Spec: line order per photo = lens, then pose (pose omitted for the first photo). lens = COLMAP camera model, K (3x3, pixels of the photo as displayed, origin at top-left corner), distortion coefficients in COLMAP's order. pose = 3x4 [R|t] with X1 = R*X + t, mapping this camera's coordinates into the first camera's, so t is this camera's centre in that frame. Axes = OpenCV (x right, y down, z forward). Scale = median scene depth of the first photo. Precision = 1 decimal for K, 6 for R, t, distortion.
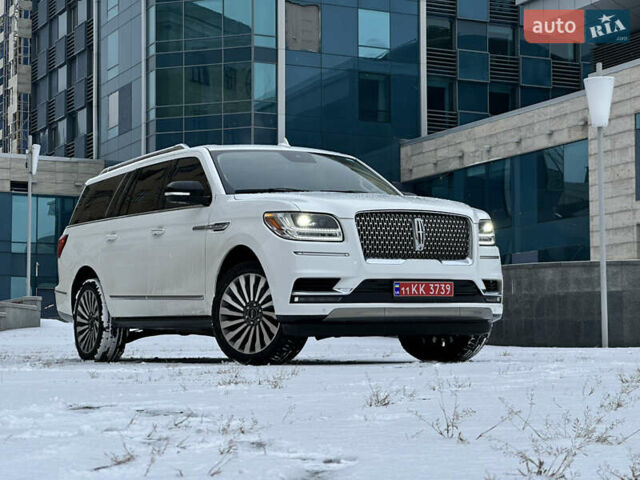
lens RADIAL K [[1419.2, 0, 333.1], [0, 1419.2, 238.6], [0, 0, 1]] dist [-0.155273, 4.852659]
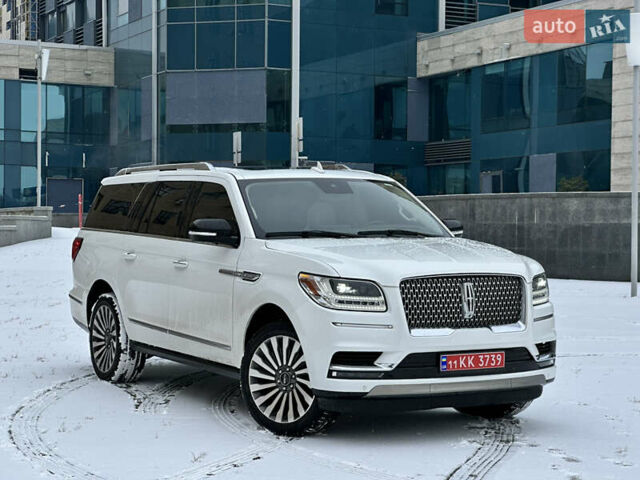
lens RADIAL K [[1413.2, 0, 331.5], [0, 1413.2, 239.7], [0, 0, 1]] dist [0.072476, 1.683628]
pose [[0.999876, 0.014167, -0.006860, -0.016764], [-0.013476, 0.995669, 0.091982, -0.094752], [0.008133, -0.091878, 0.995737, 0.071163]]
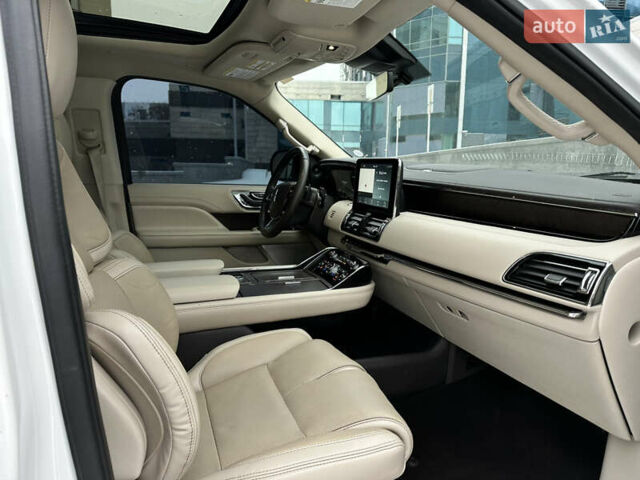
lens RADIAL K [[447.1, 0, 323.5], [0, 447.1, 240.2], [0, 0, 1]] dist [0.100200, -0.159109]
pose [[0.930859, 0.071707, -0.358274, 0.098690], [0.017221, 0.970853, 0.239056, 0.050557], [0.364973, -0.228697, 0.902492, 2.006178]]
